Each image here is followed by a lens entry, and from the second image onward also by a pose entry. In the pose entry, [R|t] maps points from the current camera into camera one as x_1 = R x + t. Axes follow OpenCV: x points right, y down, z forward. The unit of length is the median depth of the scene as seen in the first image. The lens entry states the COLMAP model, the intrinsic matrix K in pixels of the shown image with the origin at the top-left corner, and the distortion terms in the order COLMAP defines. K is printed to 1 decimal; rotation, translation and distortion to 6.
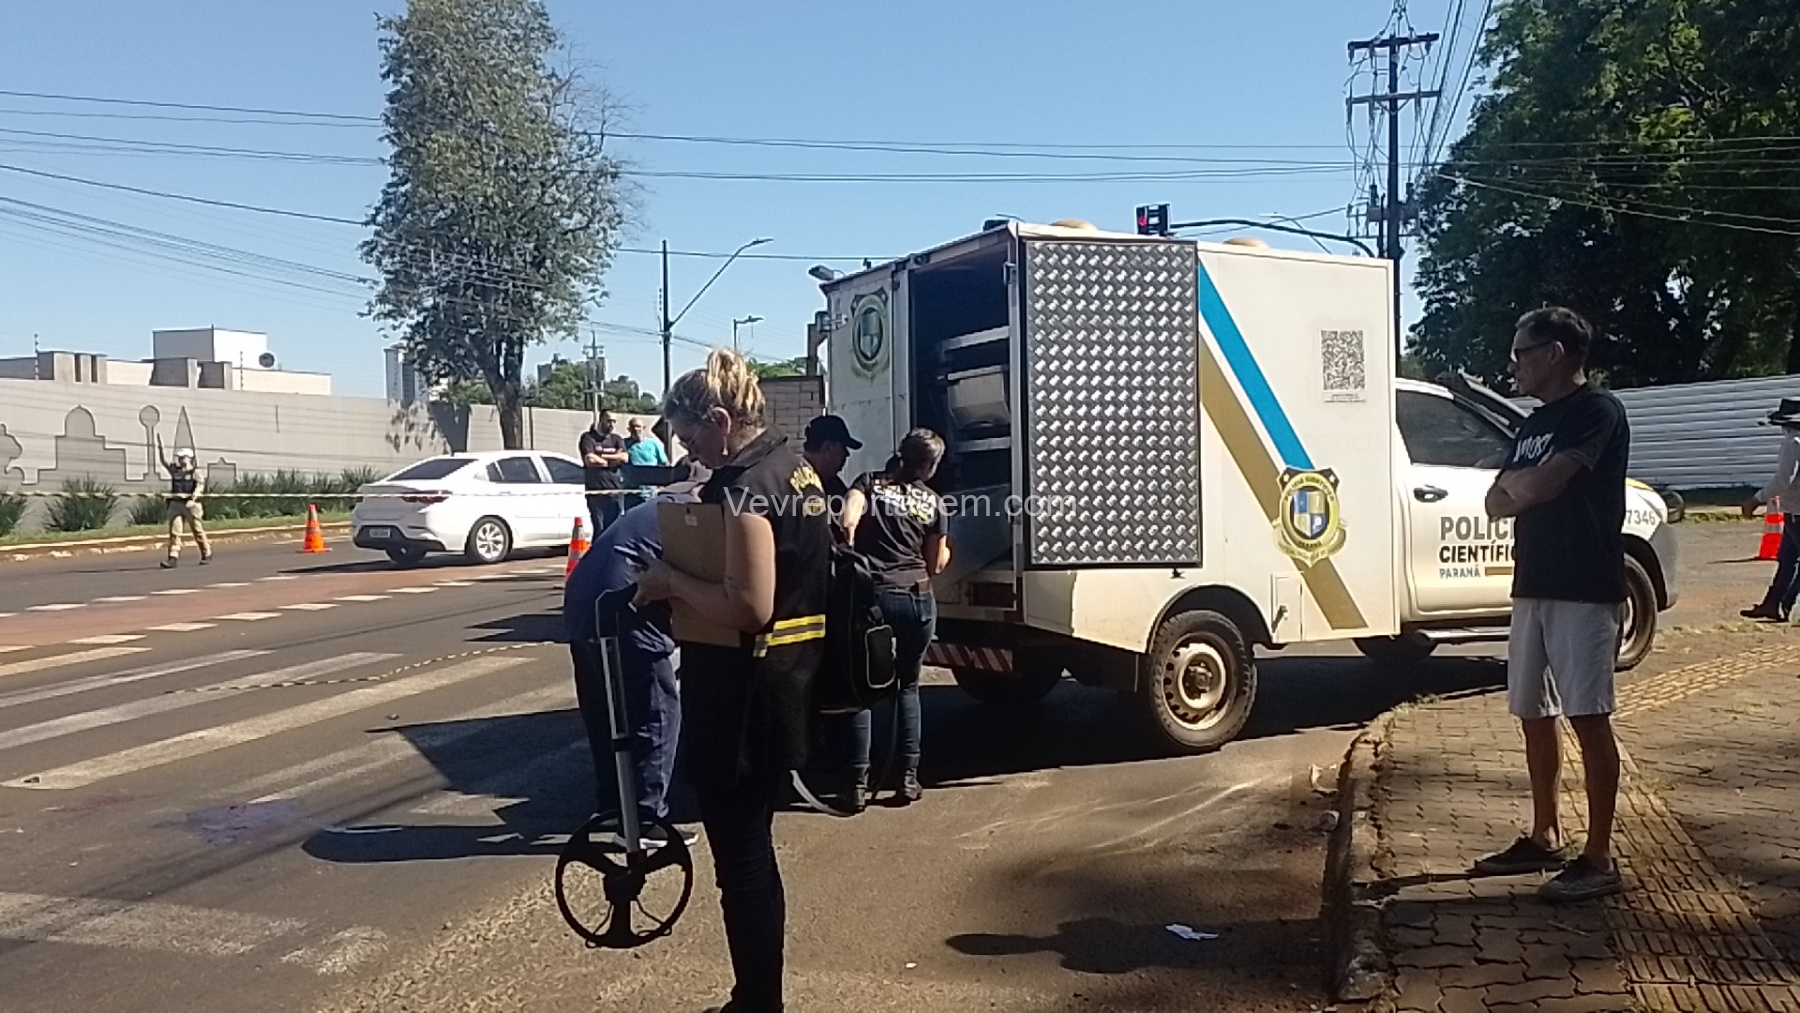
lens RADIAL K [[1542.1, 0, 900.0], [0, 1542.1, 506.5], [0, 0, 1]] dist [0.118457, -0.210454]
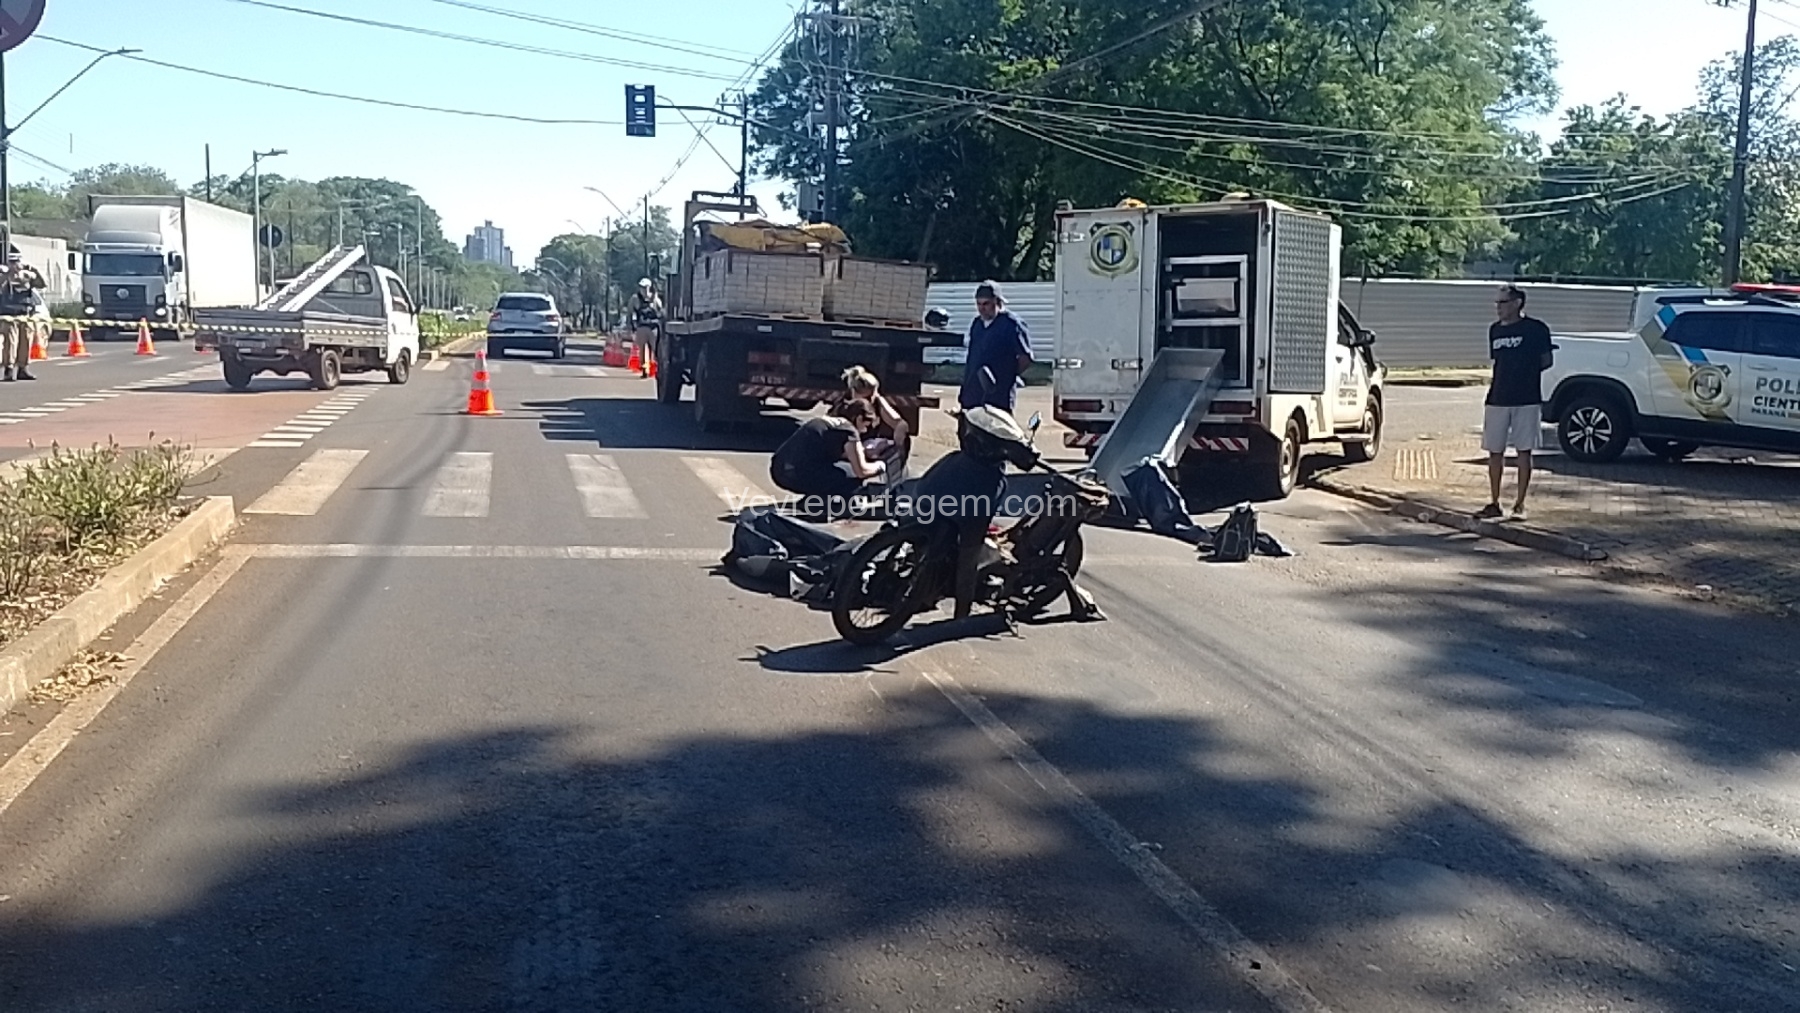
lens RADIAL K [[1554.5, 0, 900.0], [0, 1554.5, 506.5], [0, 0, 1]] dist [0.113165, -0.163255]
pose [[0.864623, -0.011948, 0.502279, -0.994223], [-0.033308, 0.996155, 0.081032, 0.031297], [-0.501316, -0.086792, 0.860900, -0.313172]]
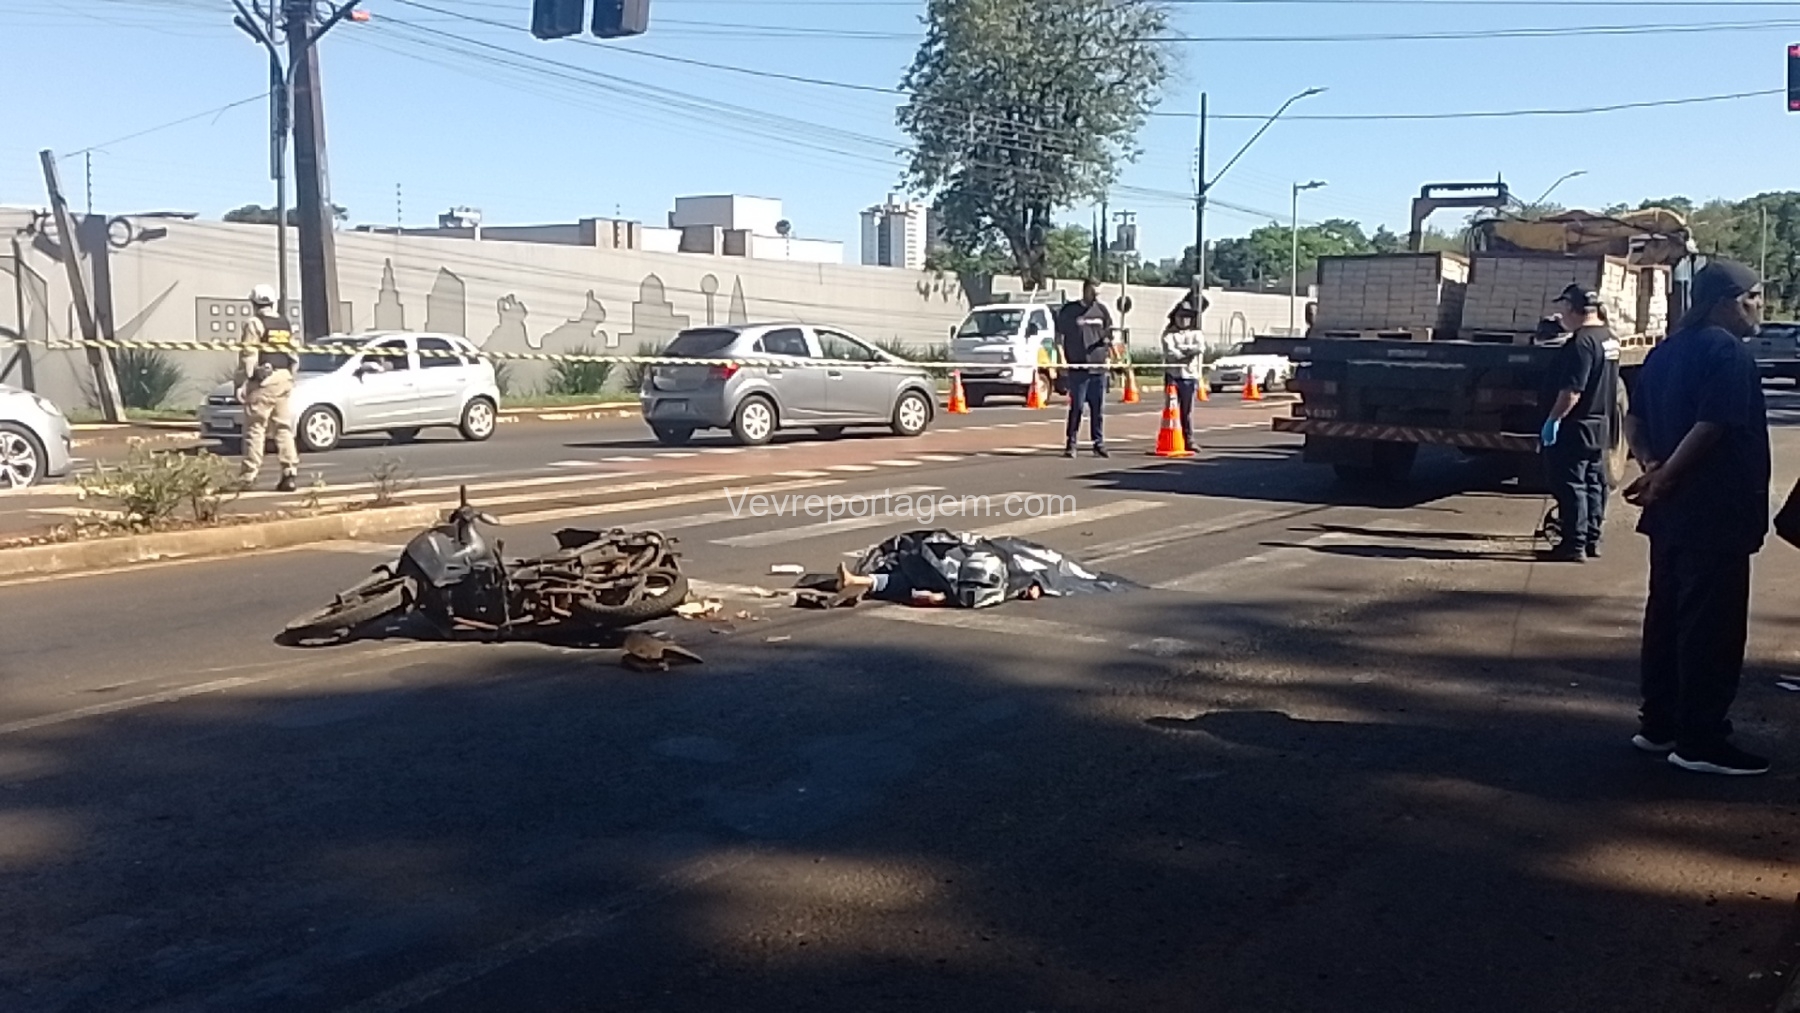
lens RADIAL K [[1782.8, 0, 900.0], [0, 1782.8, 506.5], [0, 0, 1]] dist [0.151296, -0.312620]
pose [[0.957237, 0.048217, -0.285258, -0.063820], [-0.030260, 0.997292, 0.067026, 0.022509], [0.287717, -0.055527, 0.956104, -0.406792]]
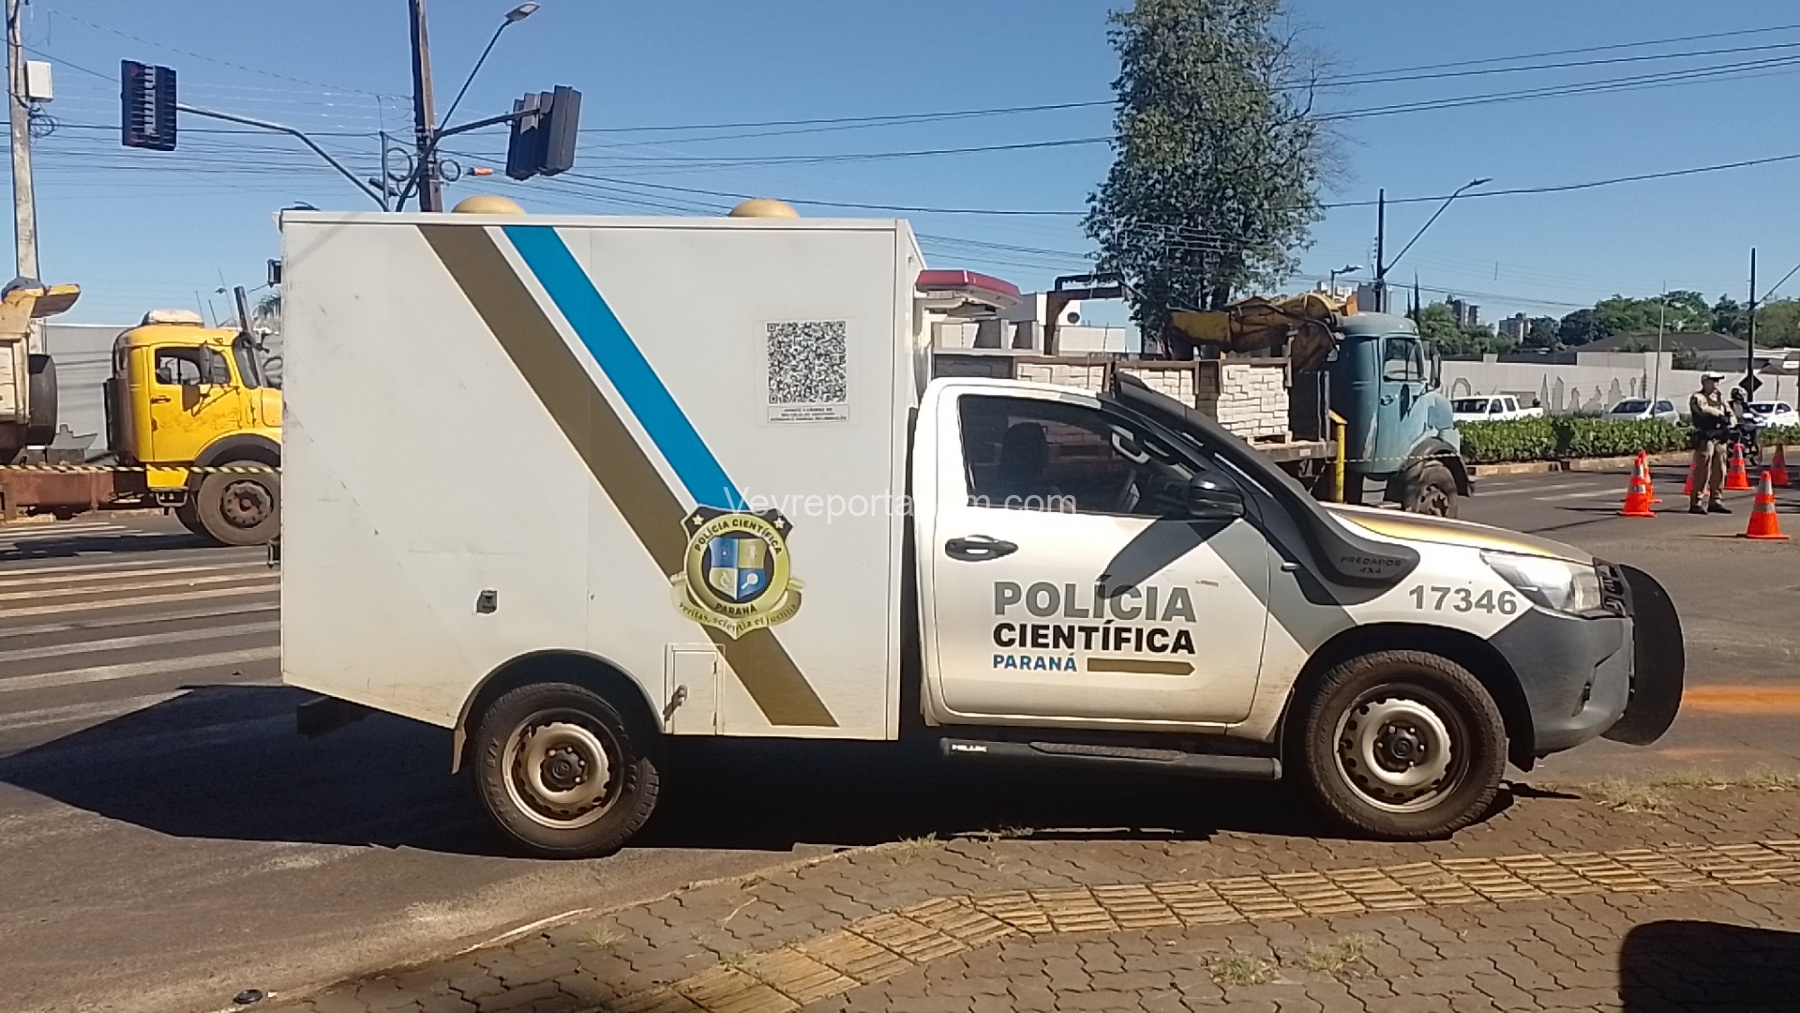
lens RADIAL K [[1329.3, 0, 900.0], [0, 1329.3, 506.5], [0, 0, 1]] dist [0.110448, -0.179353]
pose [[0.819008, 0.056828, -0.570961, 0.646798], [-0.025299, 0.997692, 0.063011, -0.063351], [0.573224, -0.037162, 0.818556, 0.481245]]
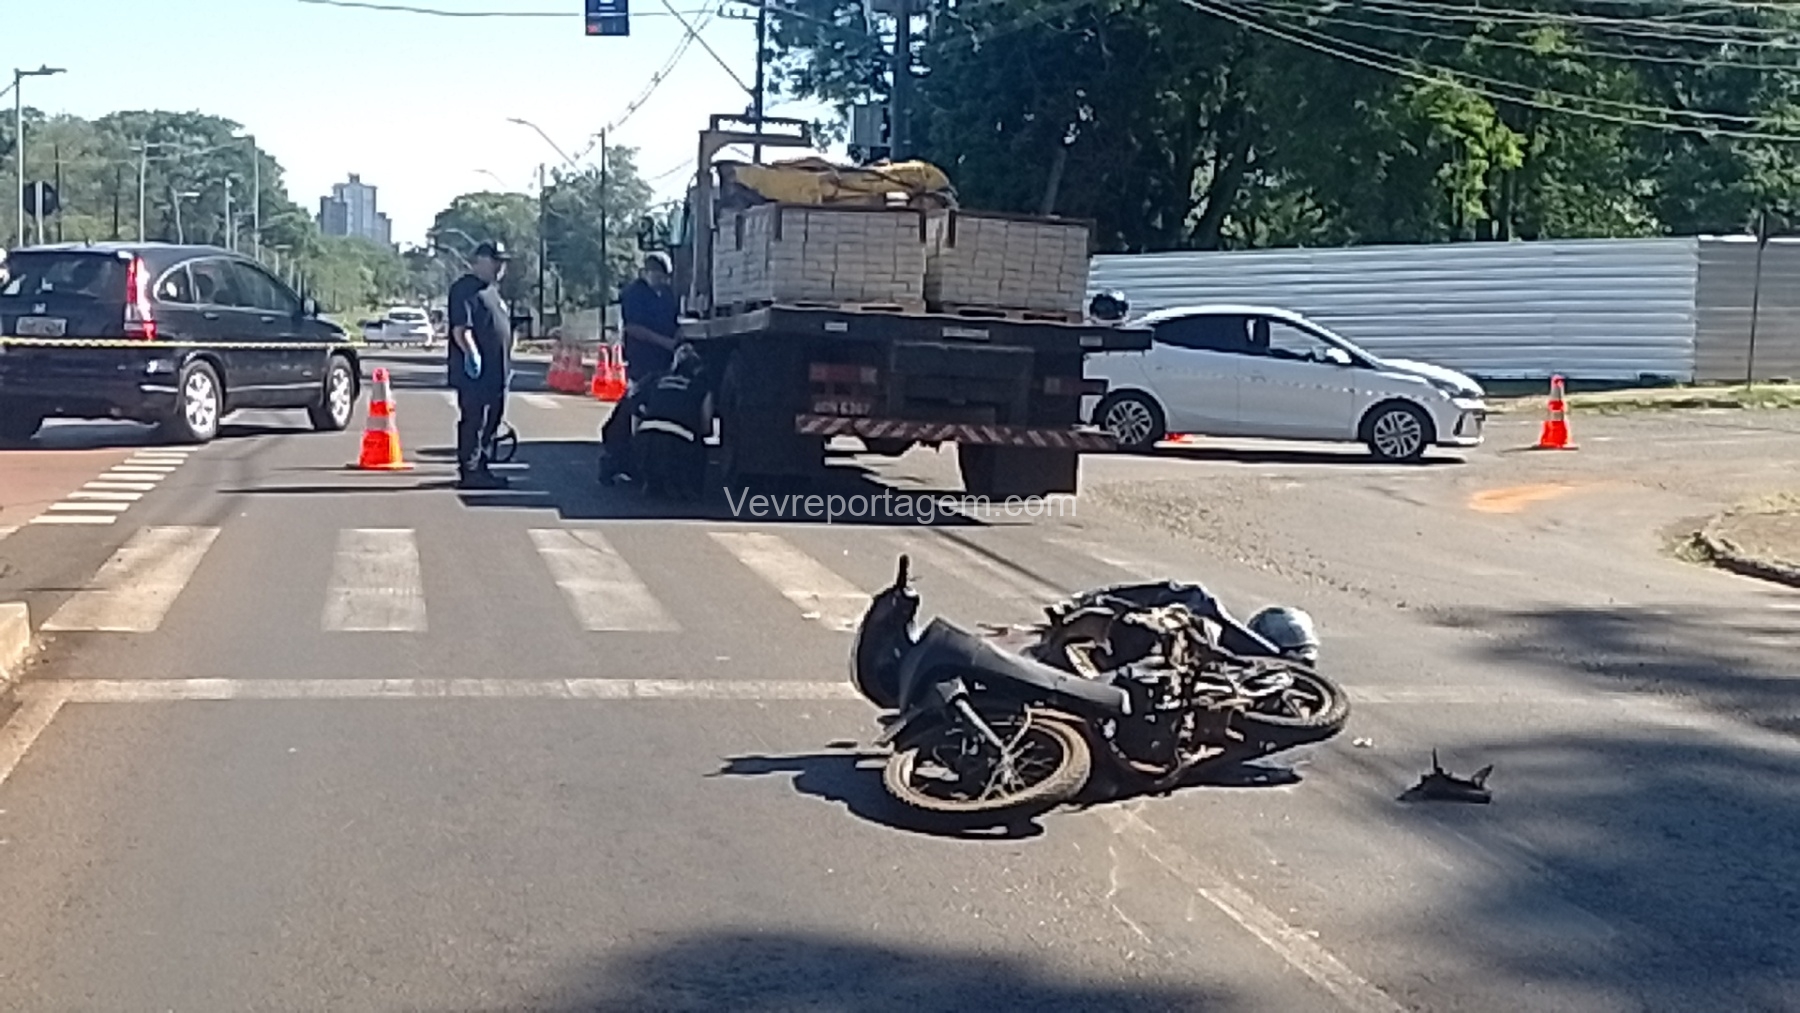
lens RADIAL K [[2433.7, 0, 900.0], [0, 2433.7, 506.5], [0, 0, 1]] dist [0.109726, -0.002015]
pose [[0.882505, -0.000651, 0.470302, -1.014350], [-0.020877, 0.998959, 0.040556, 0.035516], [-0.469838, -0.045609, 0.881573, -0.250777]]
